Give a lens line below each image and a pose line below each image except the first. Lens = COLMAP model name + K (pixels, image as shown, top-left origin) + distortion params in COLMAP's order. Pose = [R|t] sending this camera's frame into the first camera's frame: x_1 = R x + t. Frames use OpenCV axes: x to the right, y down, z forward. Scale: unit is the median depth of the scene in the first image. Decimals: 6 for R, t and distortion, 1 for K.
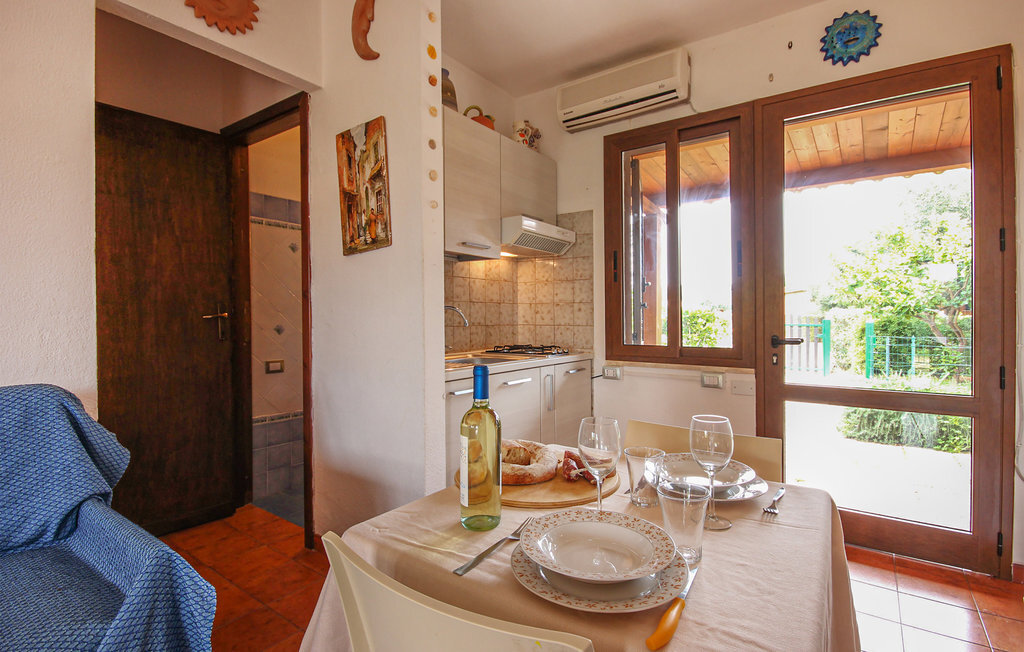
lens RADIAL K [[493.6, 0, 512.9], [0, 493.6, 319.8], [0, 0, 1]] dist [-0.006494, -0.001614]
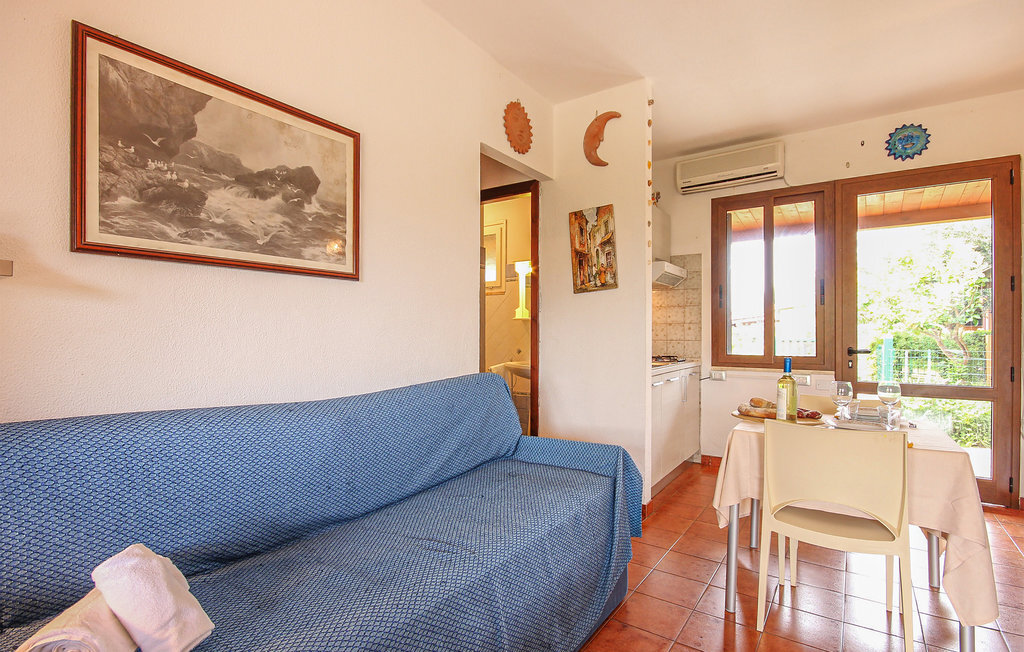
lens RADIAL K [[493.6, 0, 508.1], [0, 493.6, 335.0], [0, 0, 1]] dist [-0.006494, -0.001614]
pose [[0.999995, 0.000967, -0.002974, -0.450862], [-0.000966, 0.999999, 0.000643, -0.003871], [0.002975, -0.000640, 0.999995, -0.419275]]
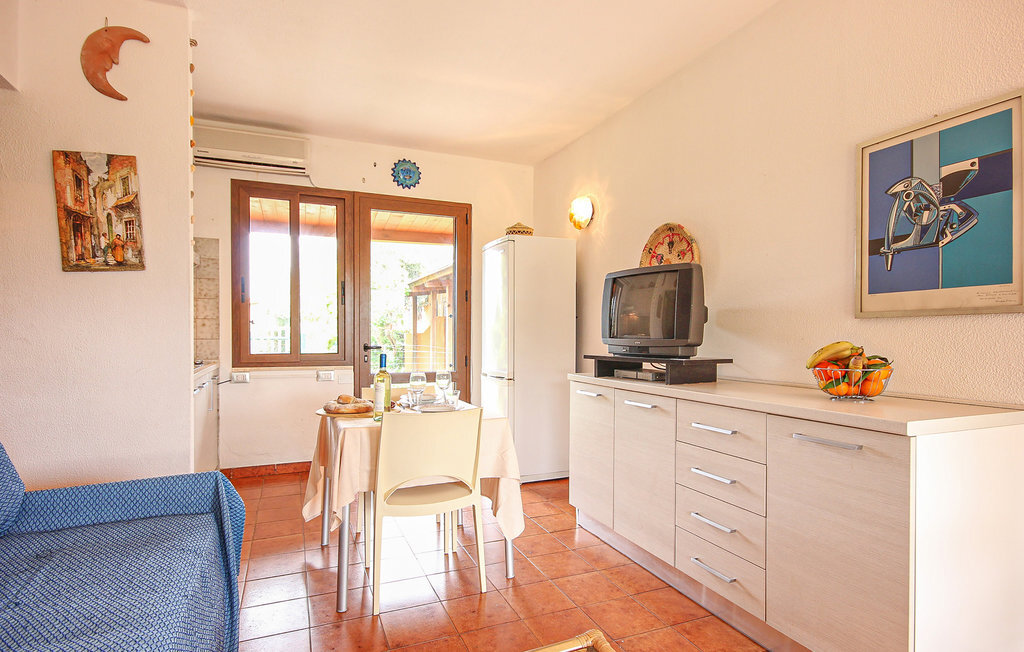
lens RADIAL K [[516.1, 0, 514.1], [0, 516.1, 343.6], [0, 0, 1]] dist [0.000756, 0.000462]
pose [[0.537025, -0.015243, 0.843429, -0.624214], [-0.002286, 0.999807, 0.019525, -0.002921], [-0.843563, -0.012414, 0.536886, -0.303341]]
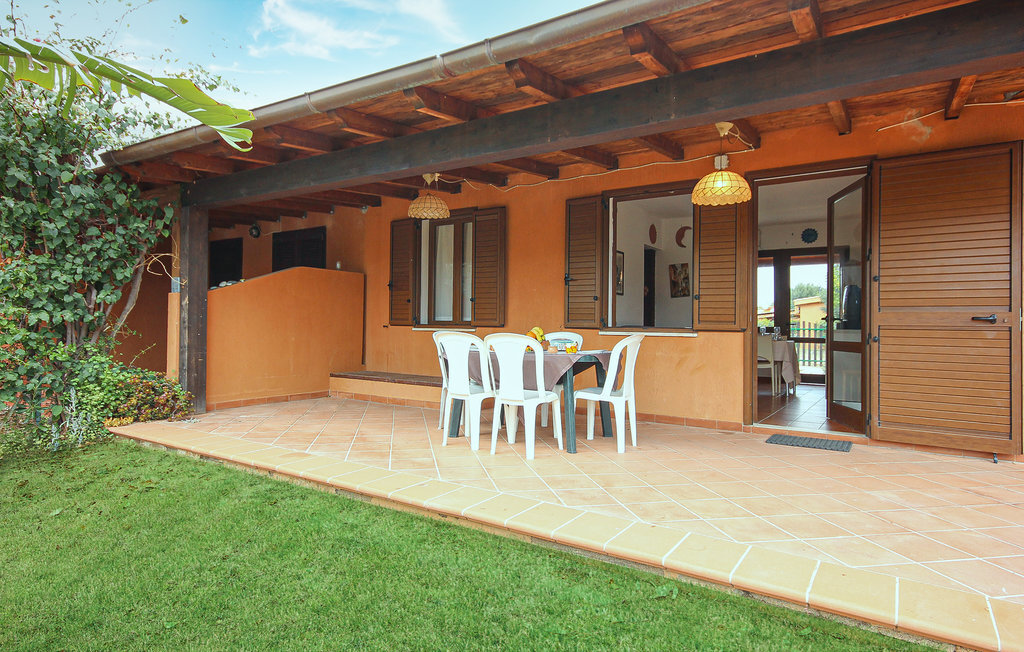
lens RADIAL K [[590.5, 0, 516.3], [0, 590.5, 328.9], [0, 0, 1]] dist [-0.007444, -0.000500]
pose [[0.999609, 0.014613, 0.023859, -1.339834], [-0.014218, 0.999760, -0.016666, 0.160338], [-0.024097, 0.016320, 0.999576, -2.825077]]
